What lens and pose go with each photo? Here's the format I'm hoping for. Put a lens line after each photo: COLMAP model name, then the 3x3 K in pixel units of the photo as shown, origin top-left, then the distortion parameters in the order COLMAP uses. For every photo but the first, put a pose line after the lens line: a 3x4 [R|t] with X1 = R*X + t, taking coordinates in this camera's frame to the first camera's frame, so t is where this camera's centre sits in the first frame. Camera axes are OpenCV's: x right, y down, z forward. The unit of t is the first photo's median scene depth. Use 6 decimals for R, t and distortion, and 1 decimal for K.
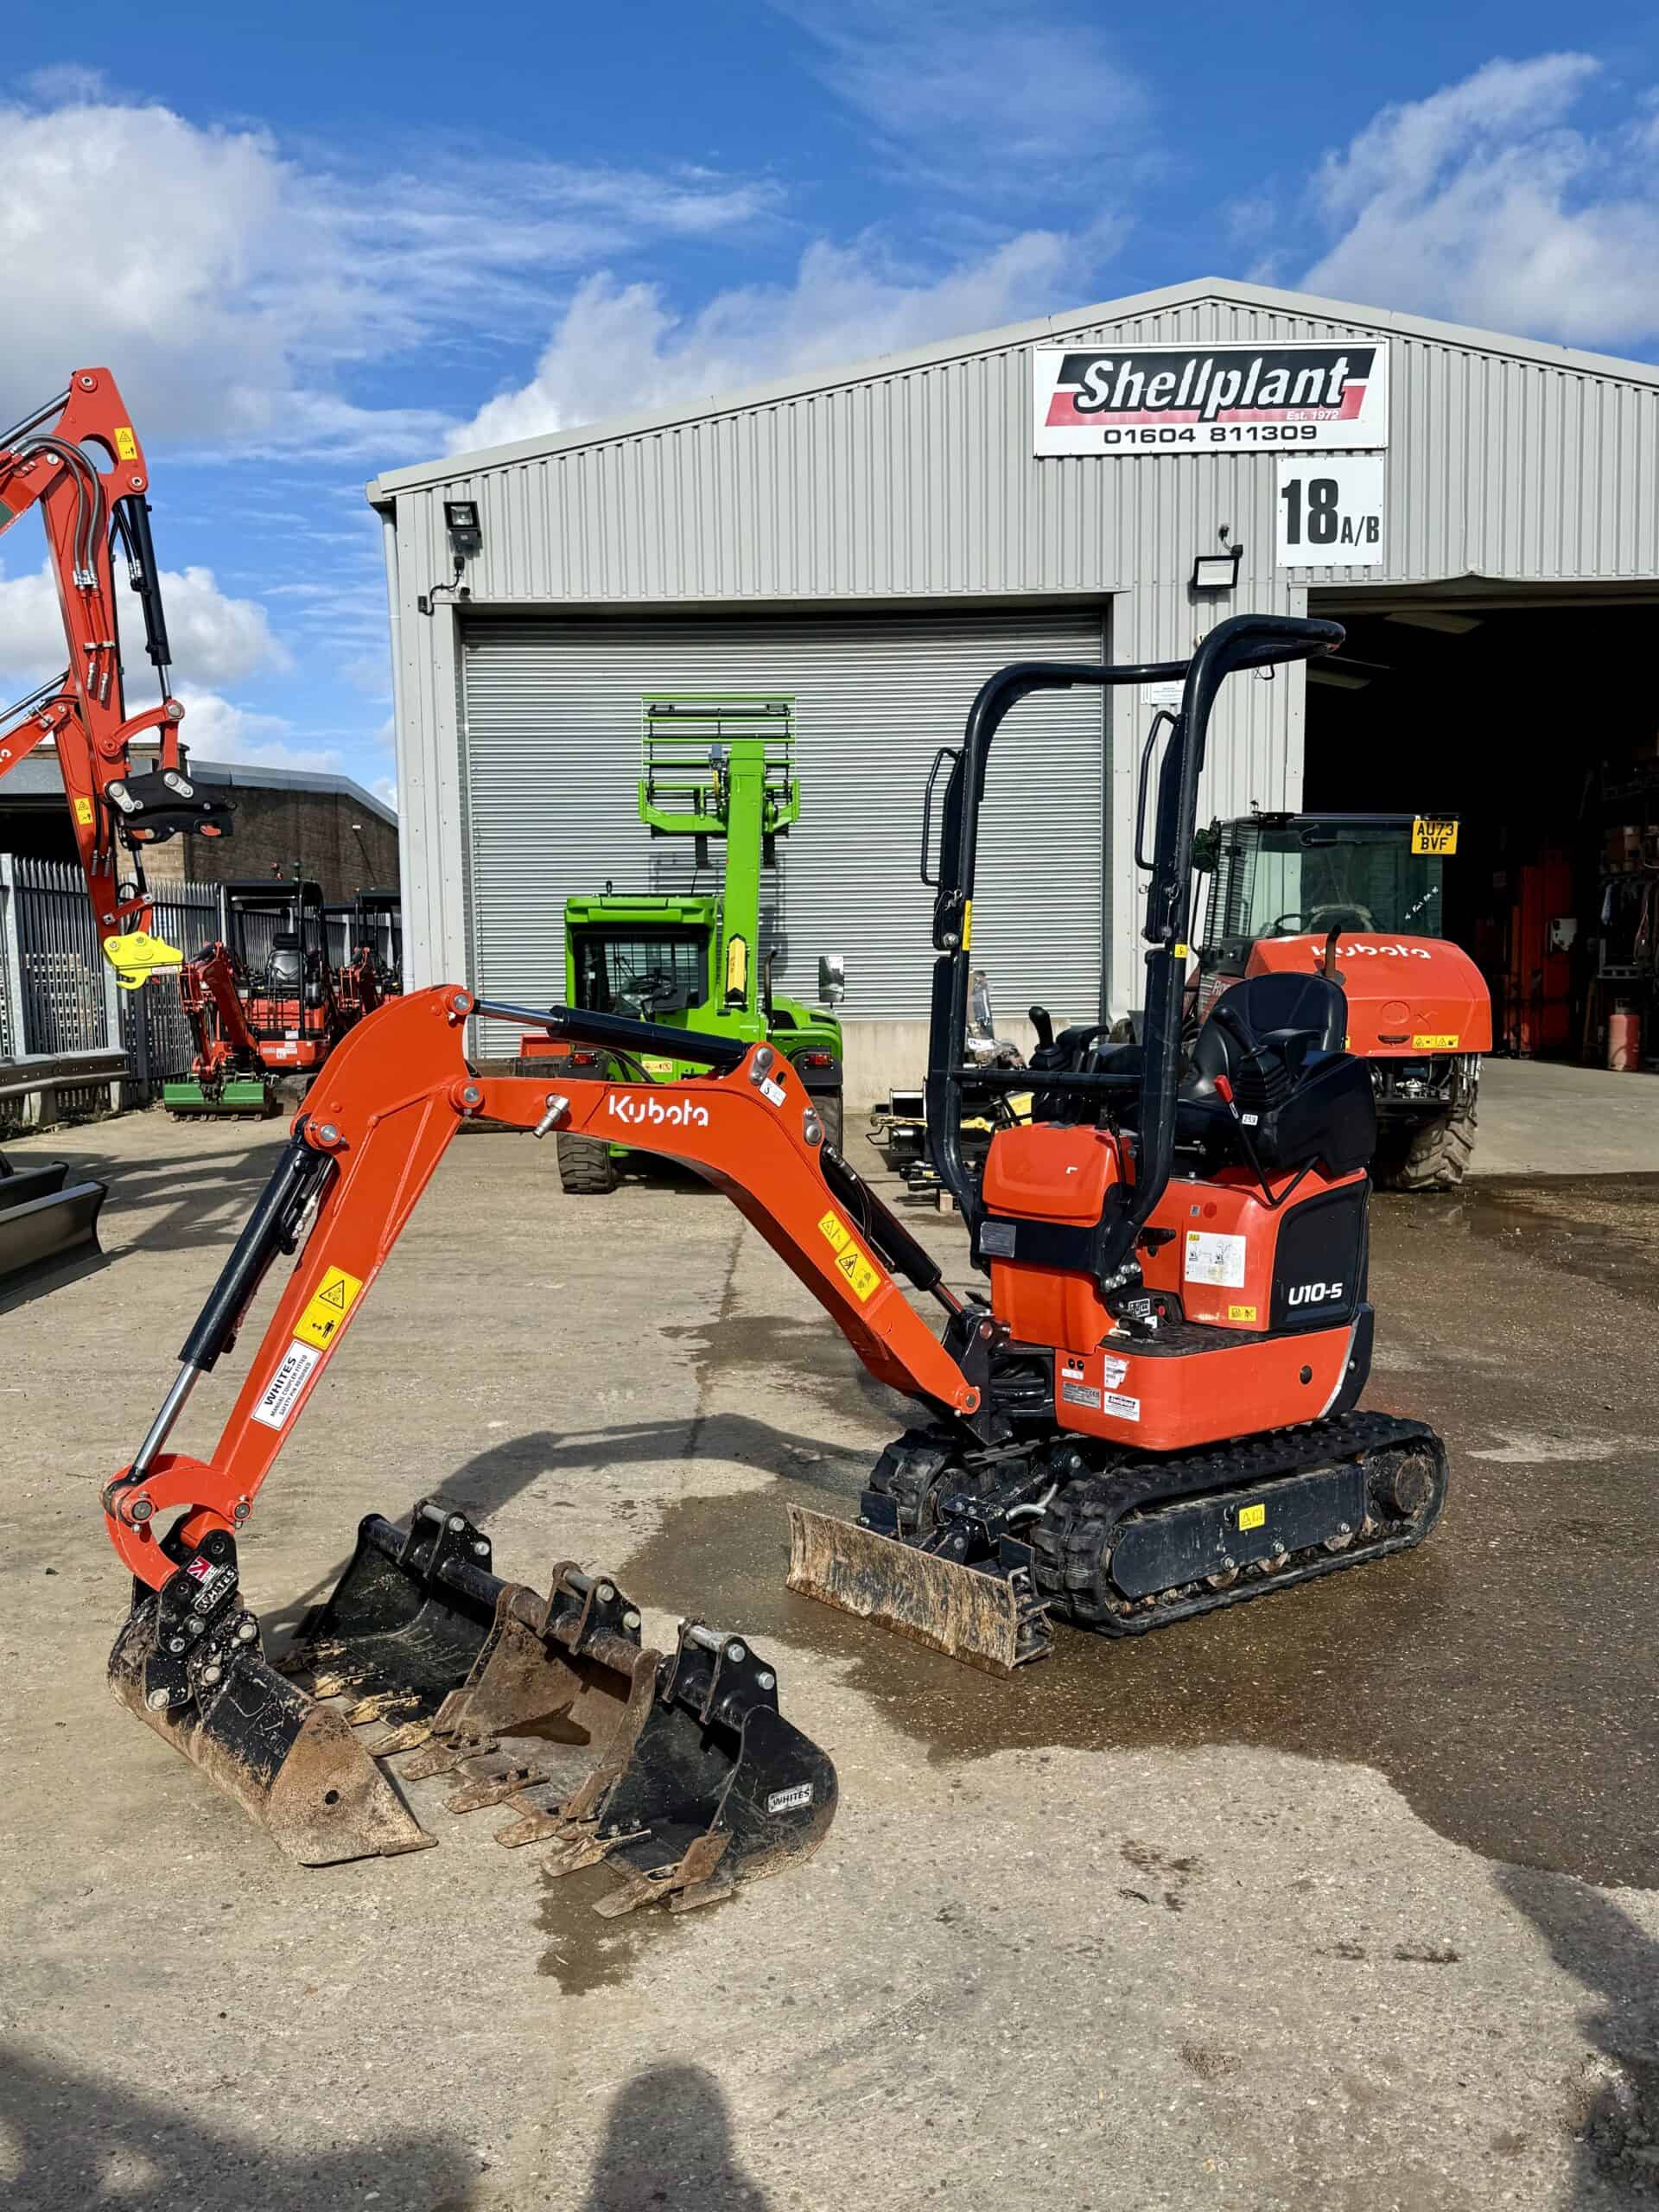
lens RADIAL K [[1841.0, 0, 824.6], [0, 1841.0, 1100.9], [0, 0, 1]] dist [0.200590, -0.473587]
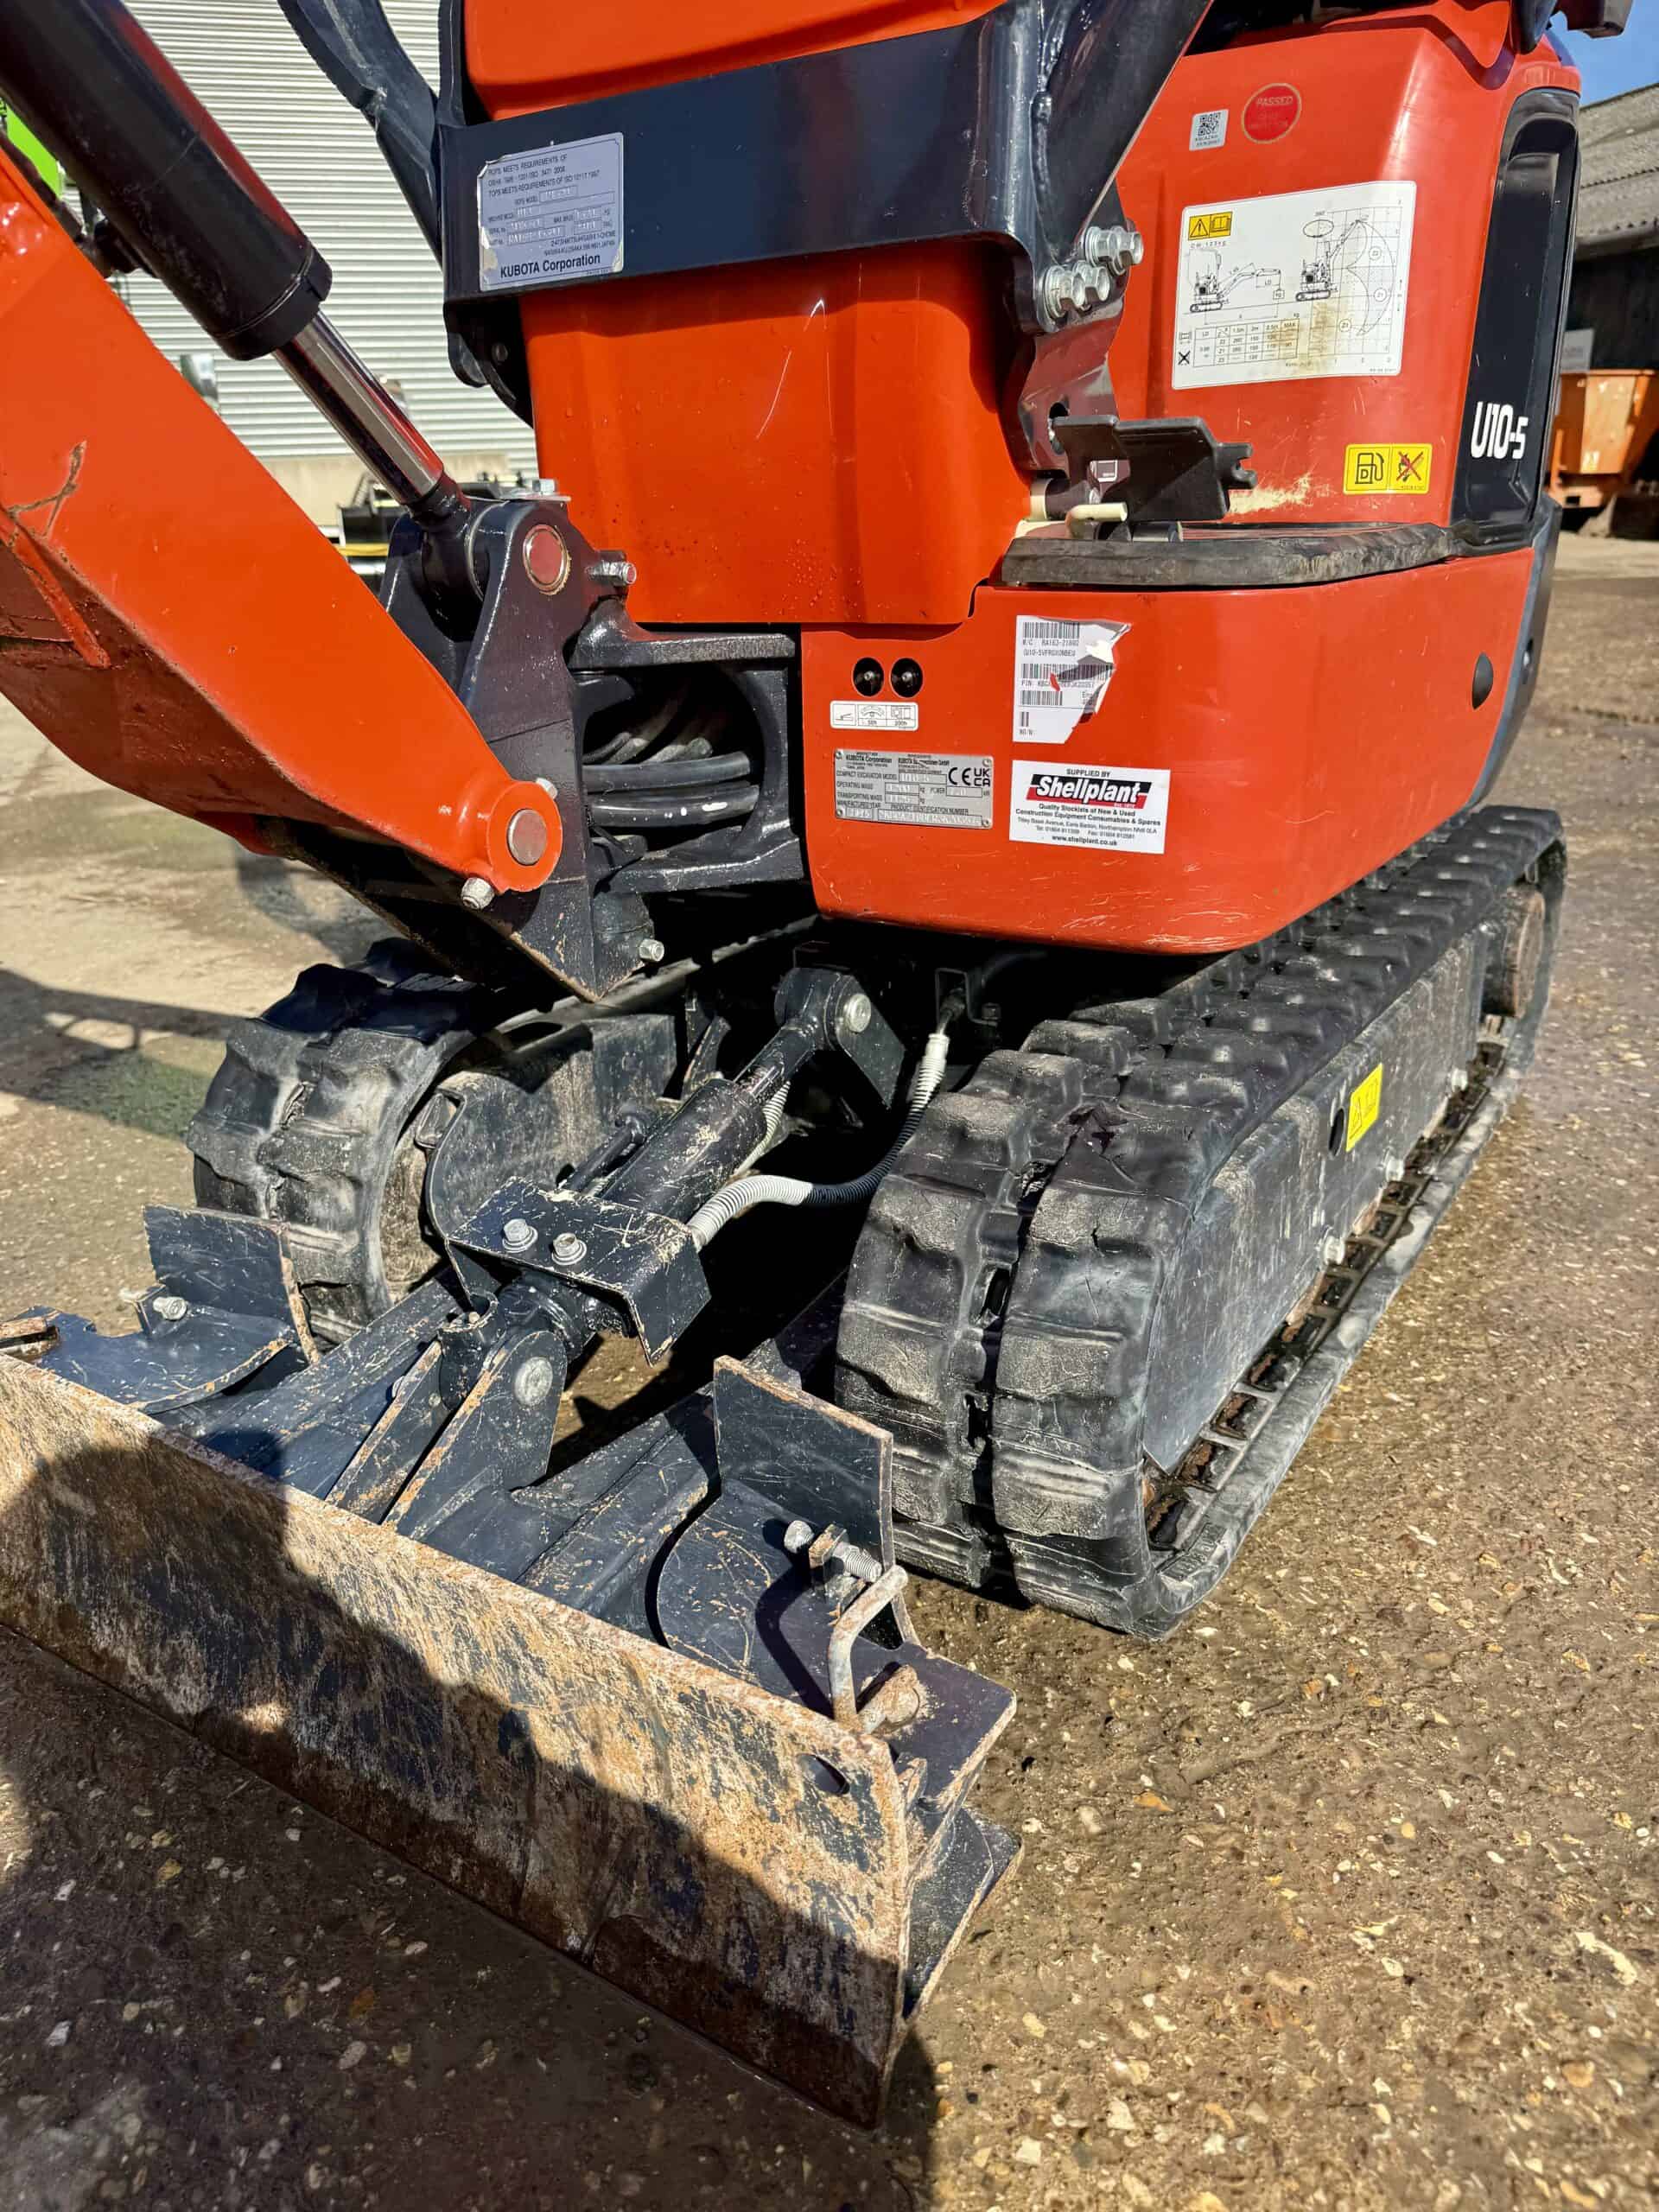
lens RADIAL K [[1555.3, 0, 812.9], [0, 1555.3, 1101.3], [0, 0, 1]] dist [0.133093, -0.260219]
pose [[0.946942, -0.134120, 0.292083, 0.018133], [0.045216, 0.955325, 0.292077, 0.049506], [-0.318207, -0.263374, 0.910702, 0.286993]]
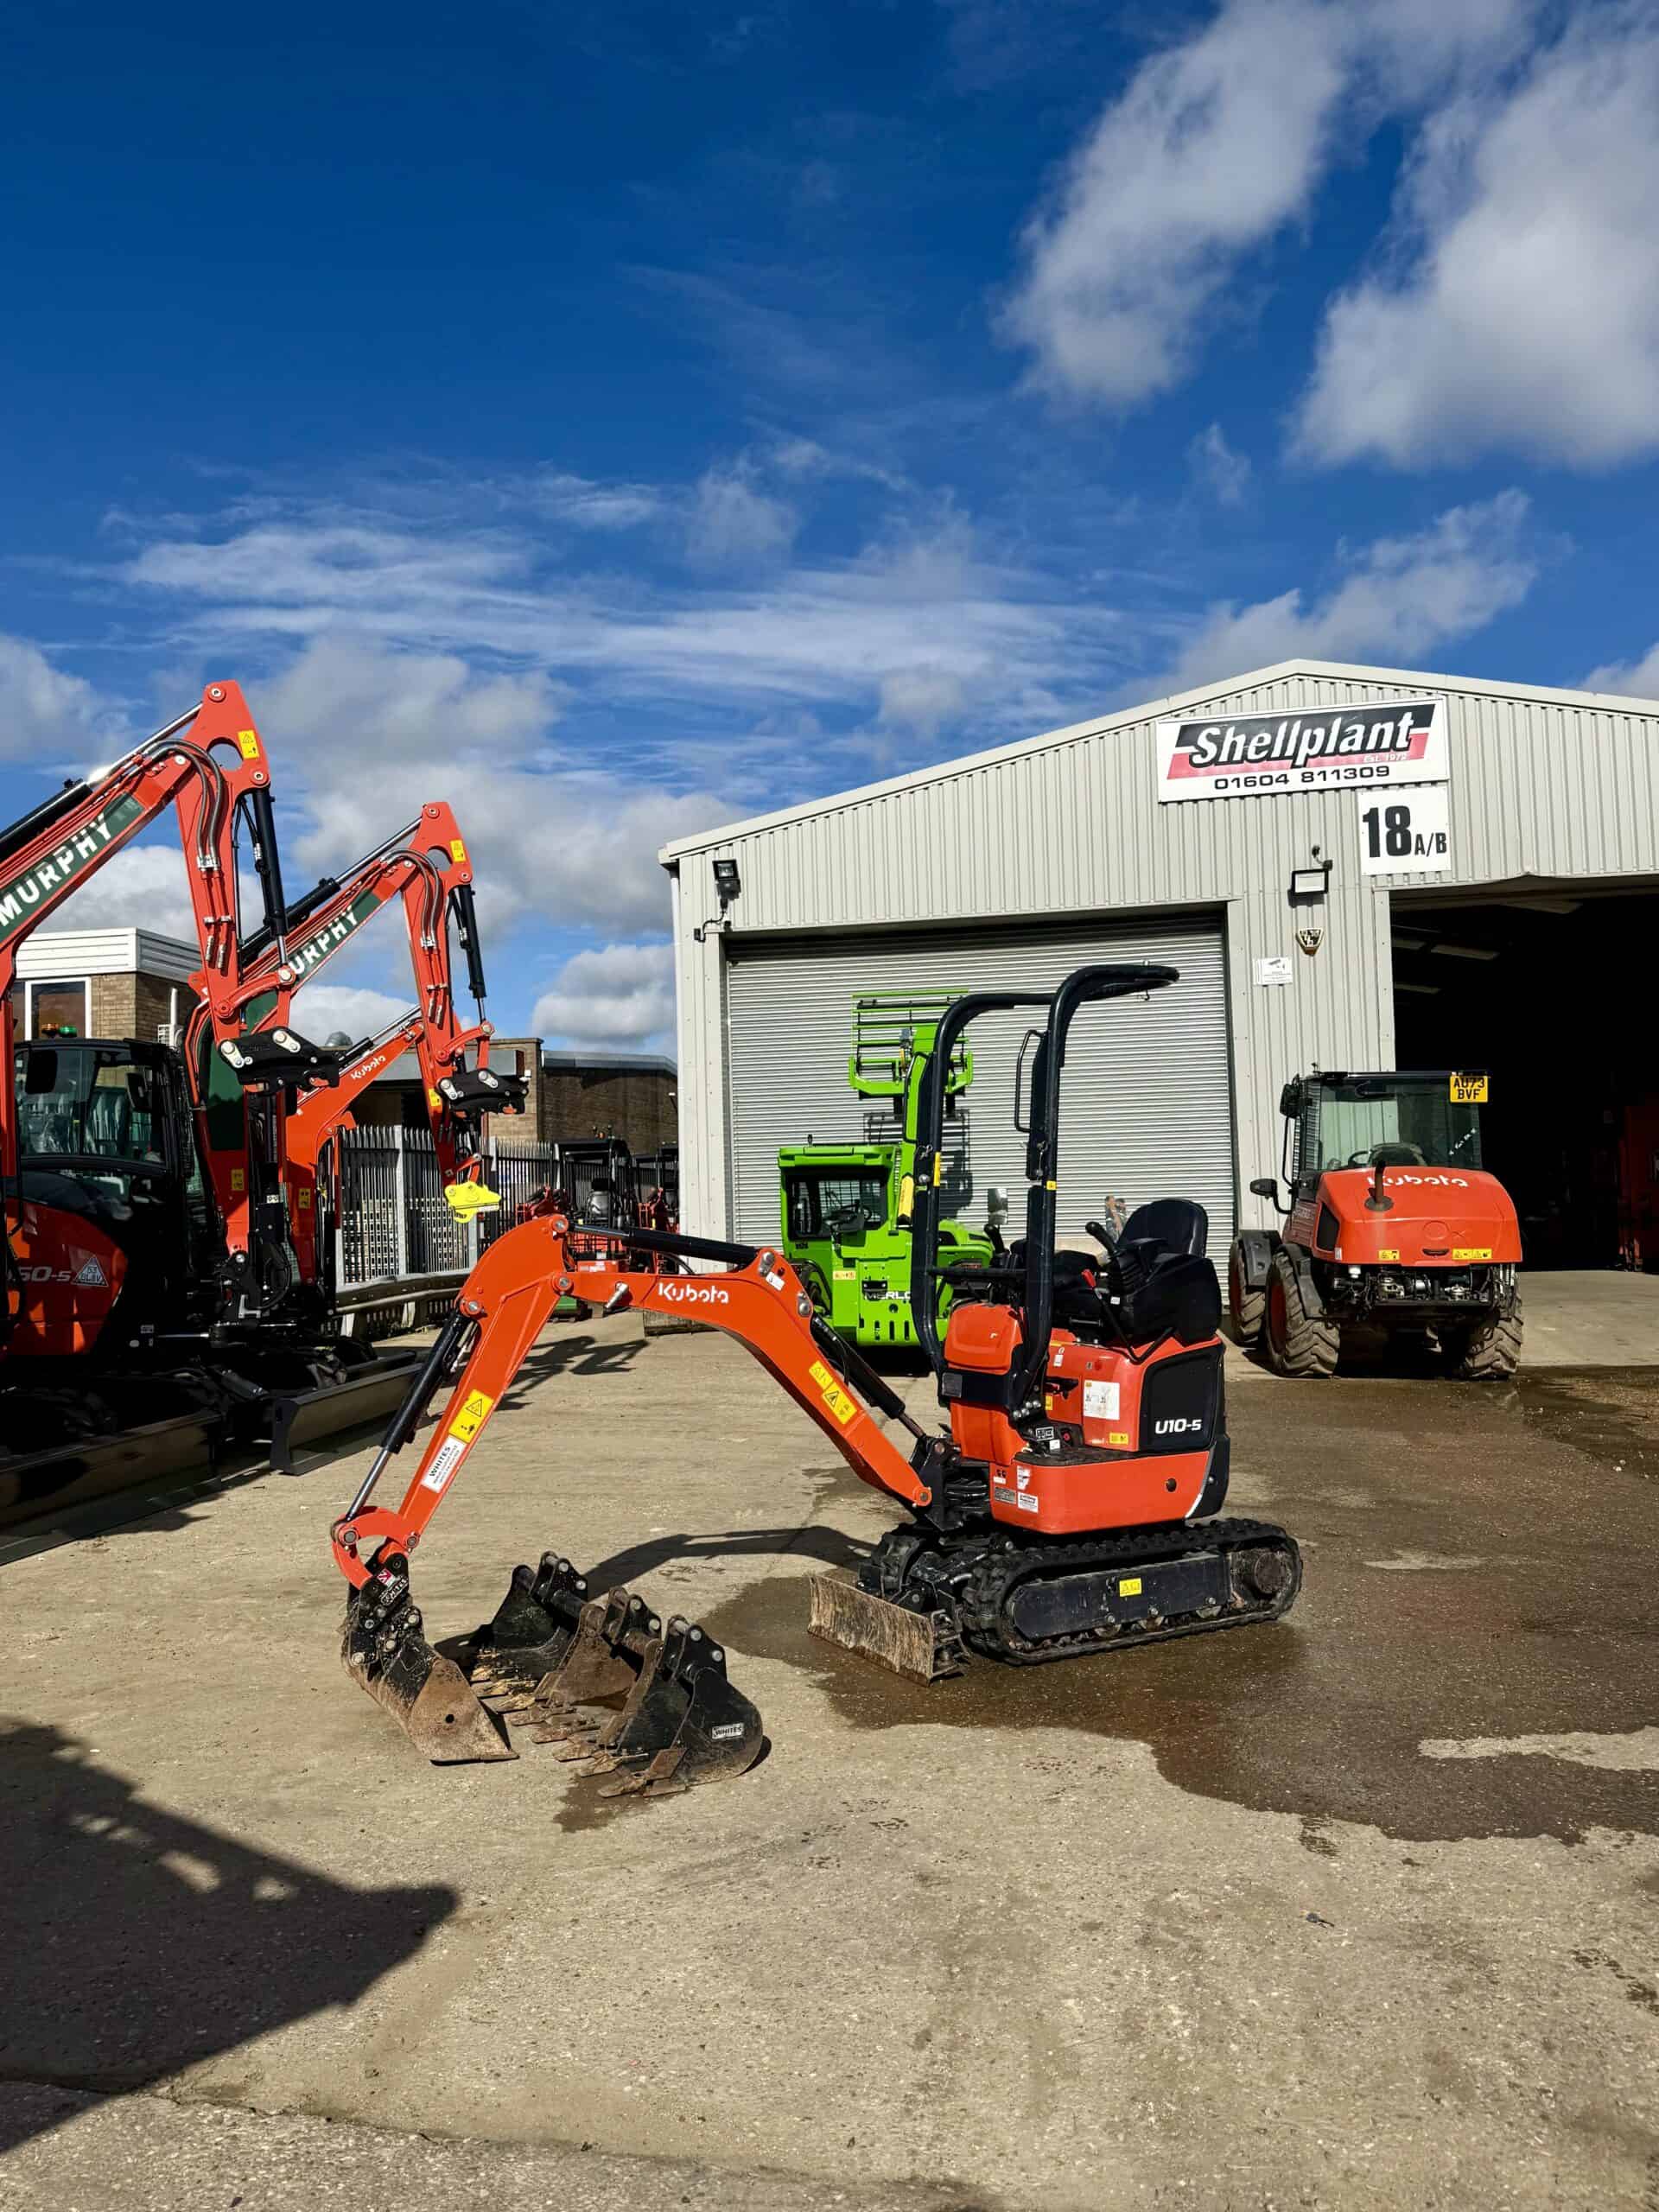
lens RADIAL K [[1552.5, 0, 837.1], [0, 1552.5, 1100.0], [0, 0, 1]] dist [0.187729, -0.410366]
pose [[0.987797, -0.024066, -0.153879, 0.075494], [0.003099, 0.990831, -0.135068, 0.007072], [0.155719, 0.132943, 0.978814, -0.092754]]
